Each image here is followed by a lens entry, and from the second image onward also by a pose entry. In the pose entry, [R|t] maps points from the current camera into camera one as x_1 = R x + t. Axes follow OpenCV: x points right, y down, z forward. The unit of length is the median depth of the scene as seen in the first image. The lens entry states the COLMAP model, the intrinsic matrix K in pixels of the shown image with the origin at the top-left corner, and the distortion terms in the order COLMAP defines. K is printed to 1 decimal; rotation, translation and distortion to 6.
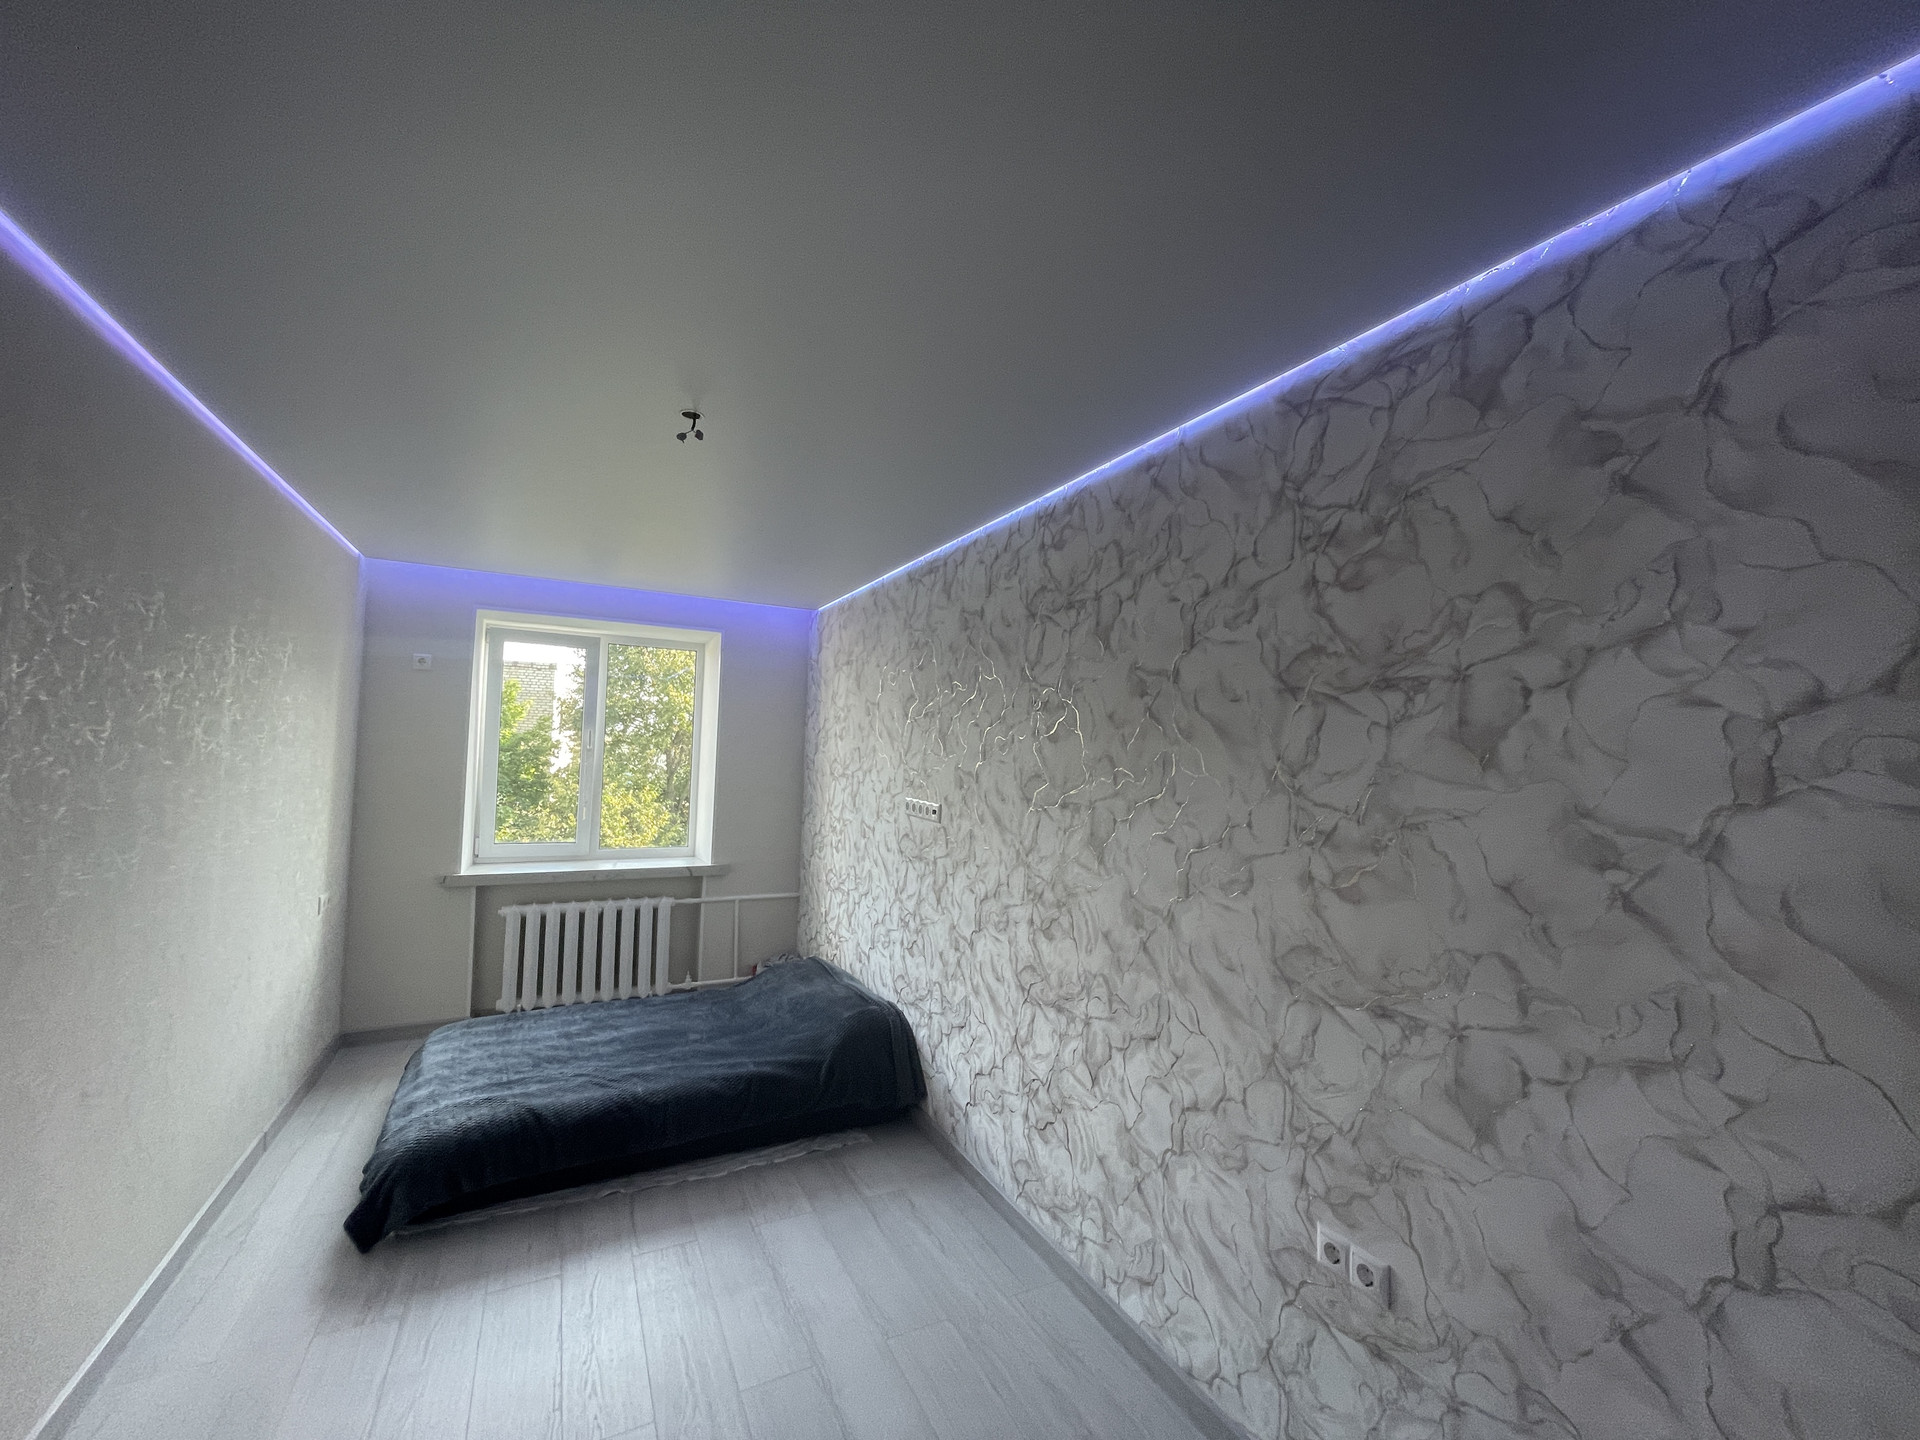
lens RADIAL K [[777.9, 0, 960.0], [0, 777.9, 720.0], [0, 0, 1]] dist [-0.000863, 0.000653]
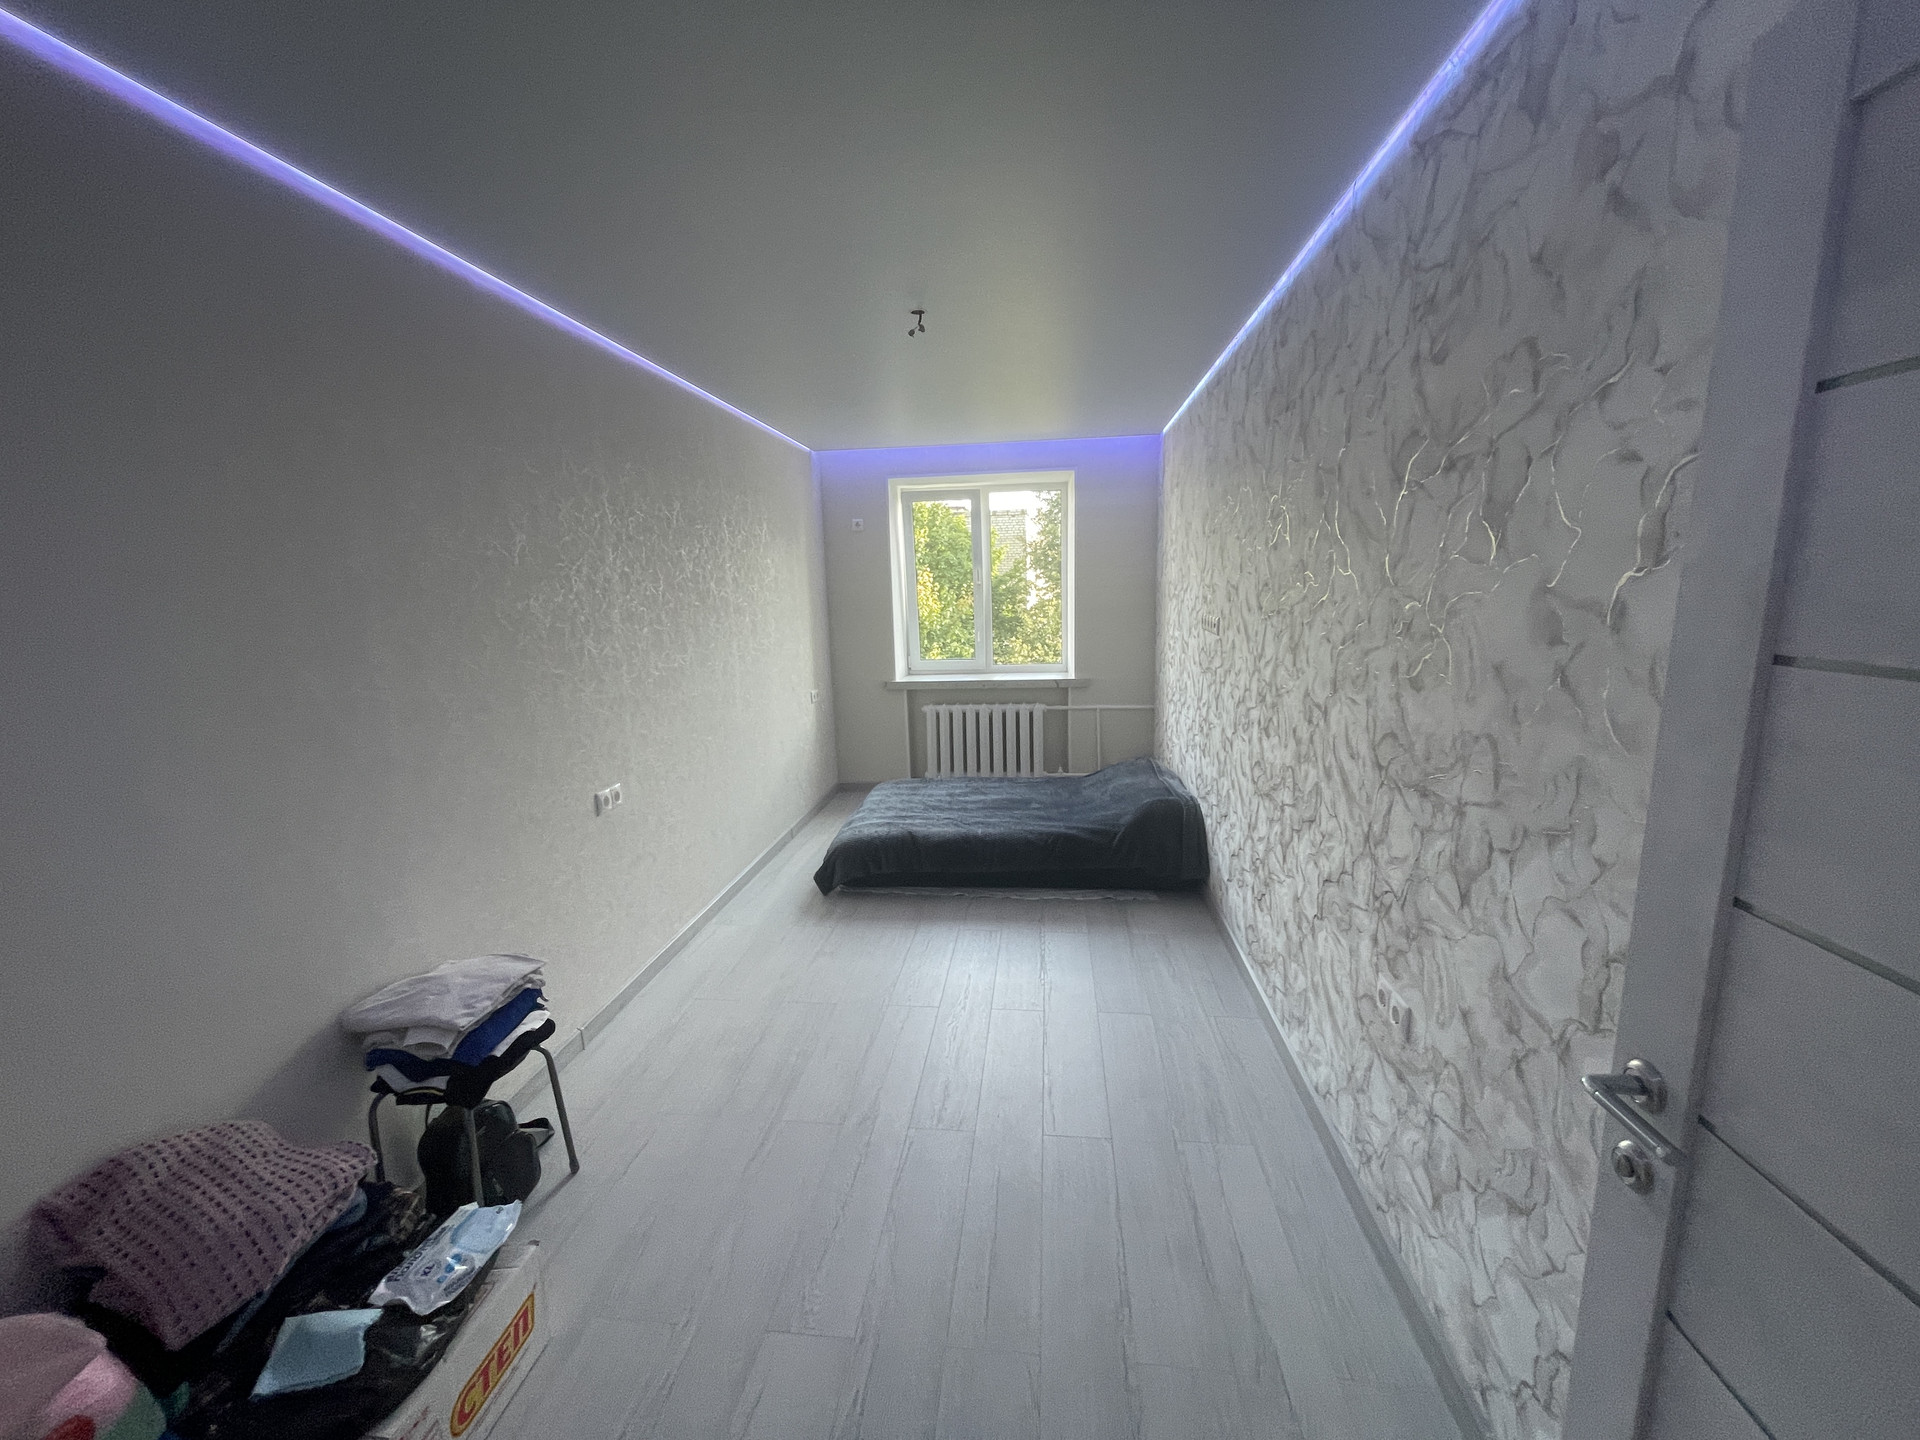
lens RADIAL K [[777.9, 0, 960.0], [0, 777.9, 720.0], [0, 0, 1]] dist [-0.000863, 0.000653]
pose [[0.829595, 0.042798, -0.556723, 0.303133], [0.078145, 0.978346, 0.191657, 0.015619], [0.552870, -0.202503, 0.808287, -0.086736]]
